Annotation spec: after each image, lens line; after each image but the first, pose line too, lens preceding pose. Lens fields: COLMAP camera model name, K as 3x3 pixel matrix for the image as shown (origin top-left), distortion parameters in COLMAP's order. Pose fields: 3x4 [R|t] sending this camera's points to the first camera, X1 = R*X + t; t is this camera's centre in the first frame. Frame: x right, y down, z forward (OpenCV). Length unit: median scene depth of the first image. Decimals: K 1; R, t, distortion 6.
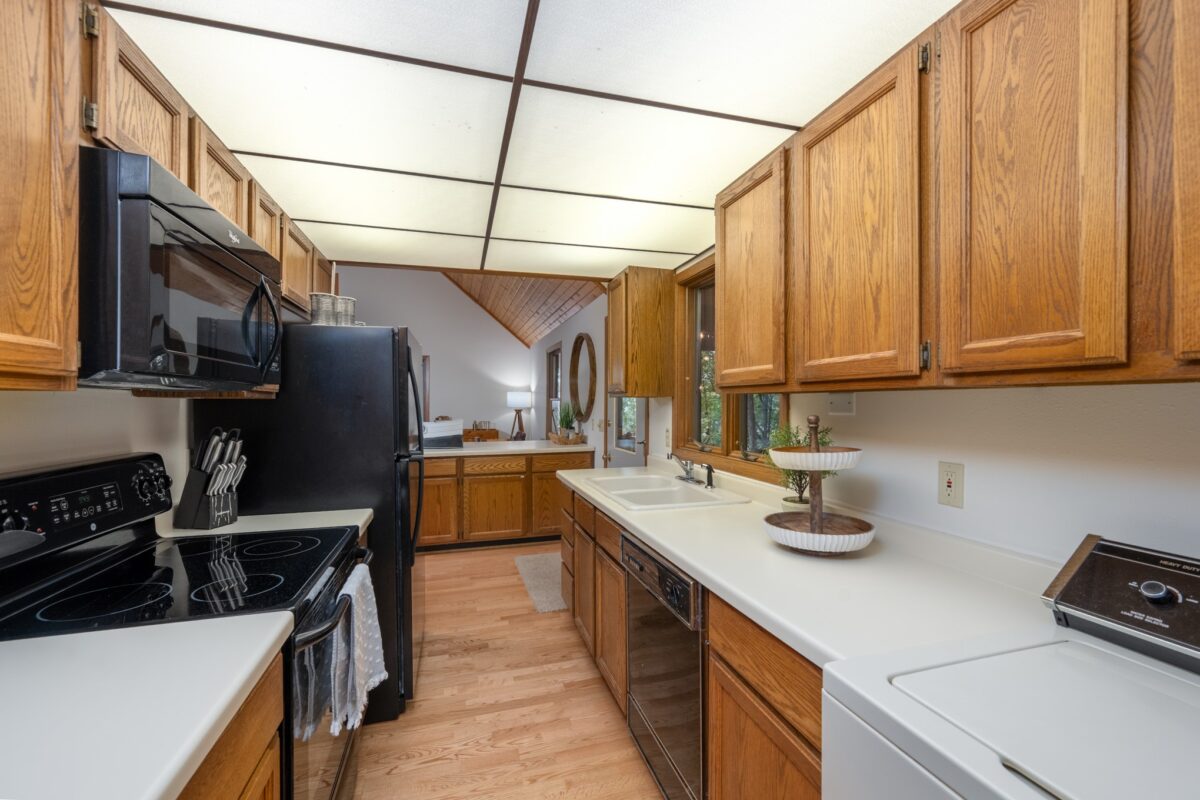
lens RADIAL K [[499.0, 0, 604.3], [0, 499.0, 401.3], [0, 0, 1]] dist [0.000076, -0.000058]
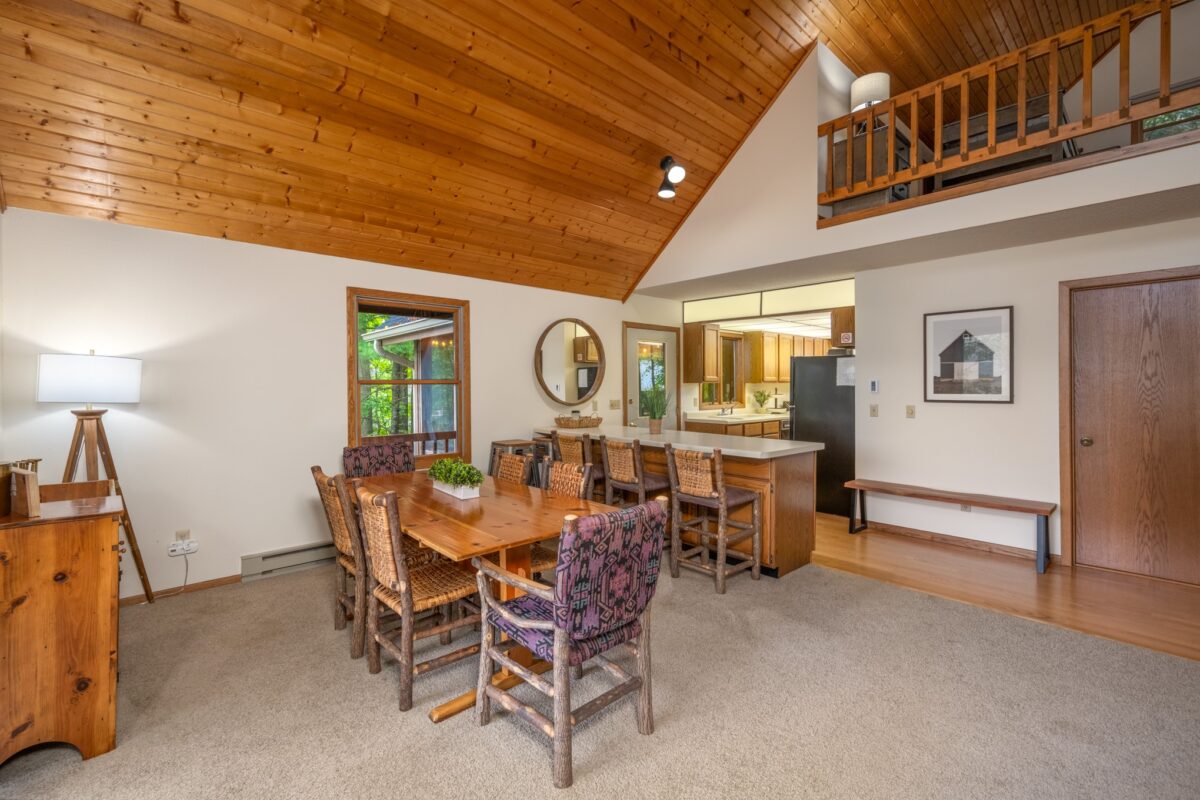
lens RADIAL K [[516.9, 0, 602.4], [0, 516.9, 388.9], [0, 0, 1]] dist [-0.000376, -0.000376]
pose [[-0.440572, -0.001080, 0.897717, -1.179291], [0.003993, 0.999987, 0.003163, 0.005320], [-0.897708, 0.004978, -0.440562, 1.625412]]
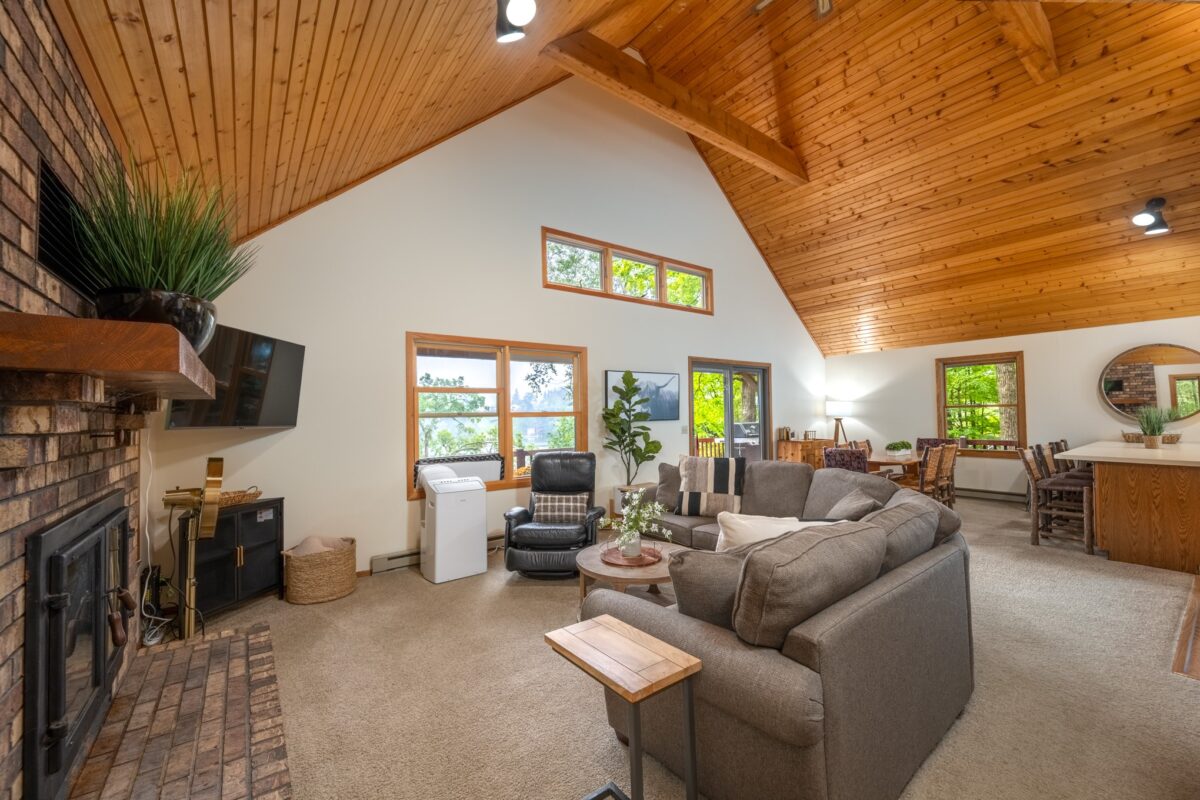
lens RADIAL K [[481.9, 0, 605.1], [0, 481.9, 402.3], [0, 0, 1]] dist [-0.000830, 0.000055]
pose [[0.936830, -0.005275, 0.349746, -1.828410], [0.015640, 0.999518, -0.026818, 0.005483], [-0.349436, 0.030593, 0.936461, 0.481807]]
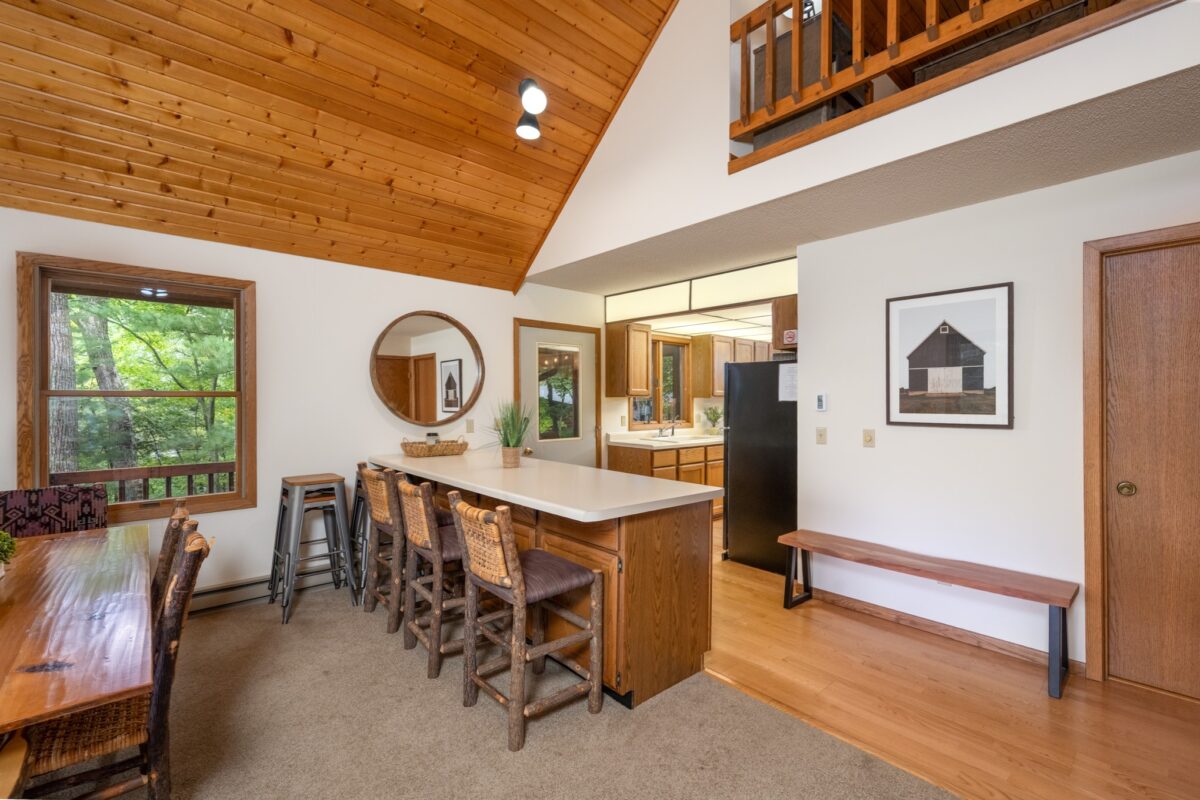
lens RADIAL K [[515.7, 0, 606.5], [0, 515.7, 403.3], [0, 0, 1]] dist [-0.000236, -0.000273]
pose [[-0.432640, -0.001518, 0.901565, -1.020907], [0.000445, 0.999998, 0.001897, 0.005759], [-0.901567, 0.001222, -0.432639, 1.268566]]
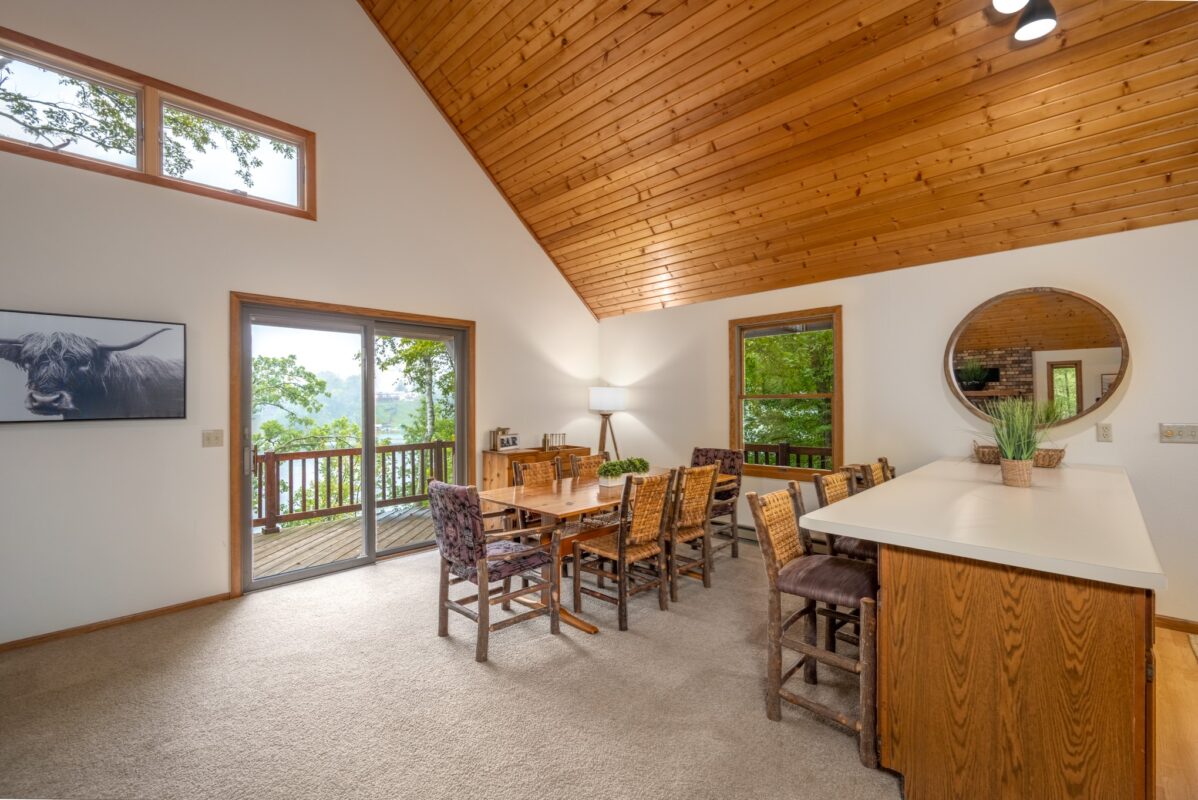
lens RADIAL K [[514.8, 0, 605.5], [0, 514.8, 401.0], [0, 0, 1]] dist [-0.000386, -0.000622]
pose [[0.870685, -0.004986, 0.491815, -0.961312], [0.008286, 0.999955, -0.004532, 0.005598], [-0.491771, 0.008021, 0.870688, 0.799952]]
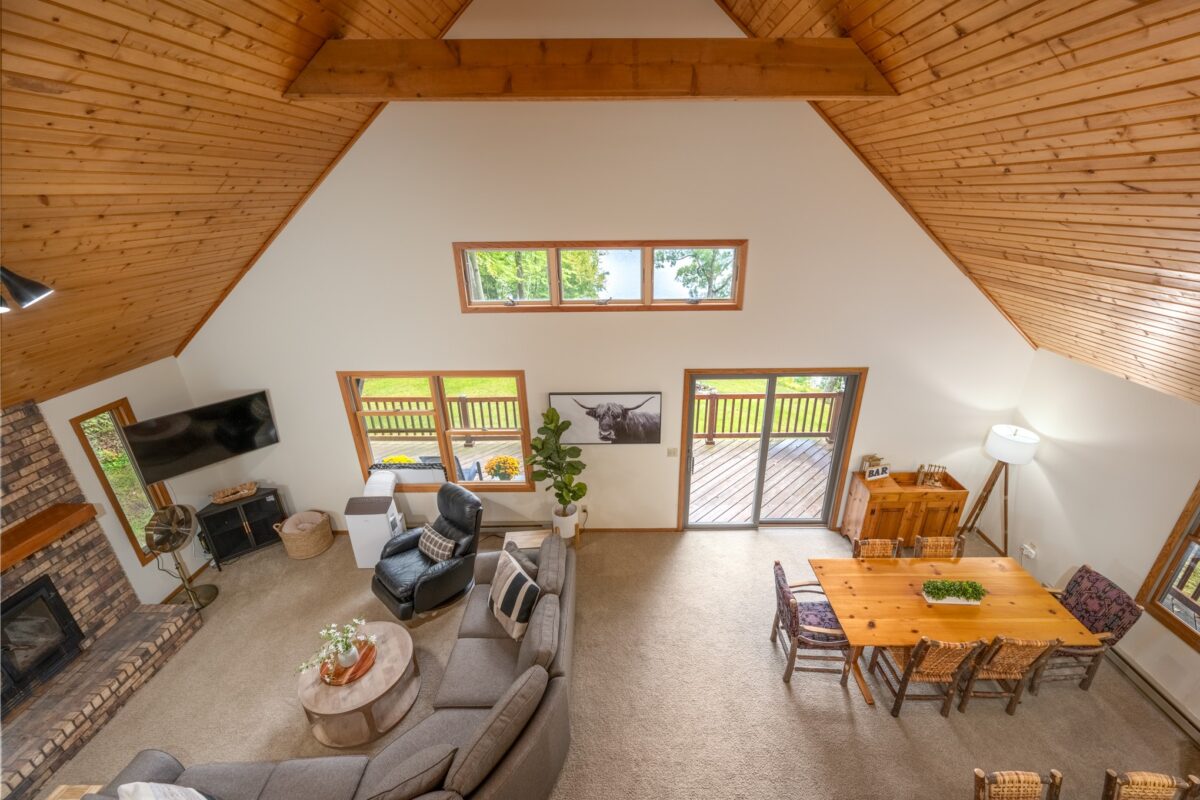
lens RADIAL K [[485.6, 0, 620.3], [0, 485.6, 401.4], [0, 0, 1]] dist [0.001174, -0.000217]
pose [[0.956738, 0.106711, -0.270677, -0.902494], [0.008598, 0.919538, 0.392908, -0.550422], [0.290825, -0.378237, 0.878839, 0.690743]]
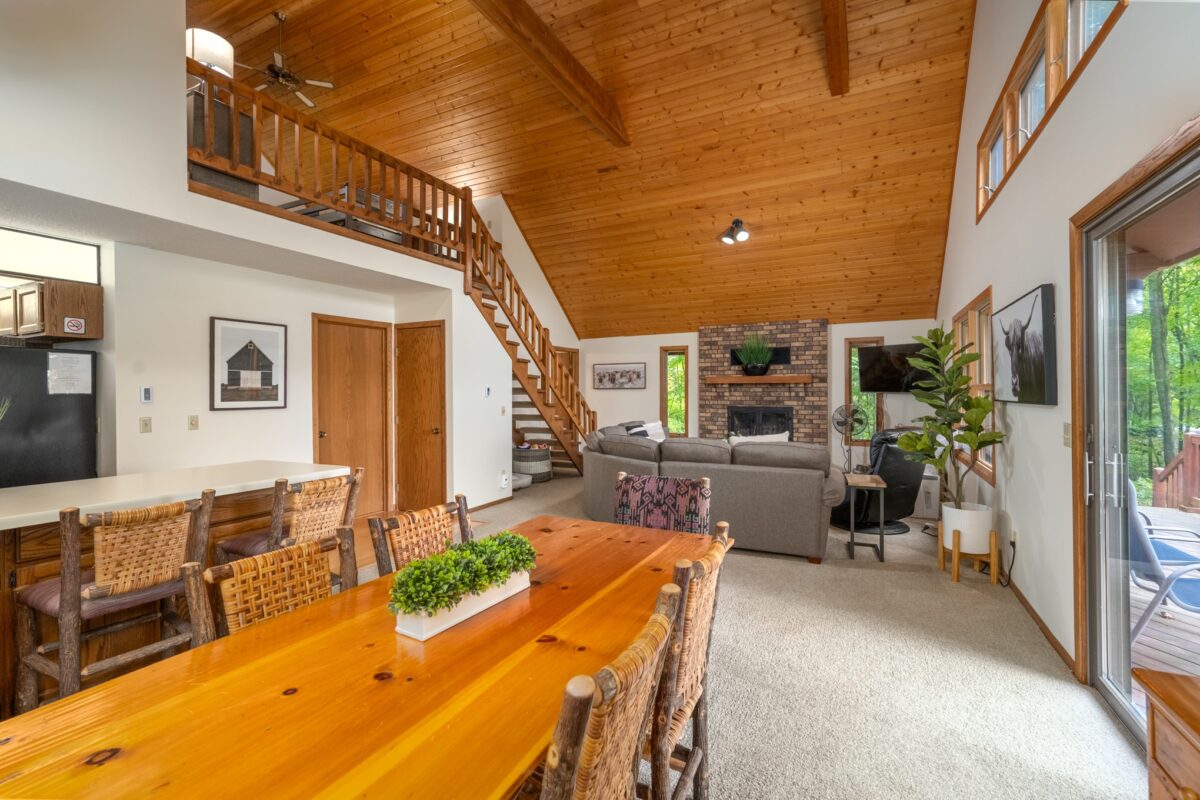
lens RADIAL K [[516.9, 0, 602.4], [0, 516.9, 388.9], [0, 0, 1]] dist [-0.000376, -0.000376]
pose [[-0.691536, 0.001438, -0.722341, -0.363372], [0.004989, 0.999984, -0.002787, 0.002768], [0.722325, -0.005531, -0.691531, 1.784407]]
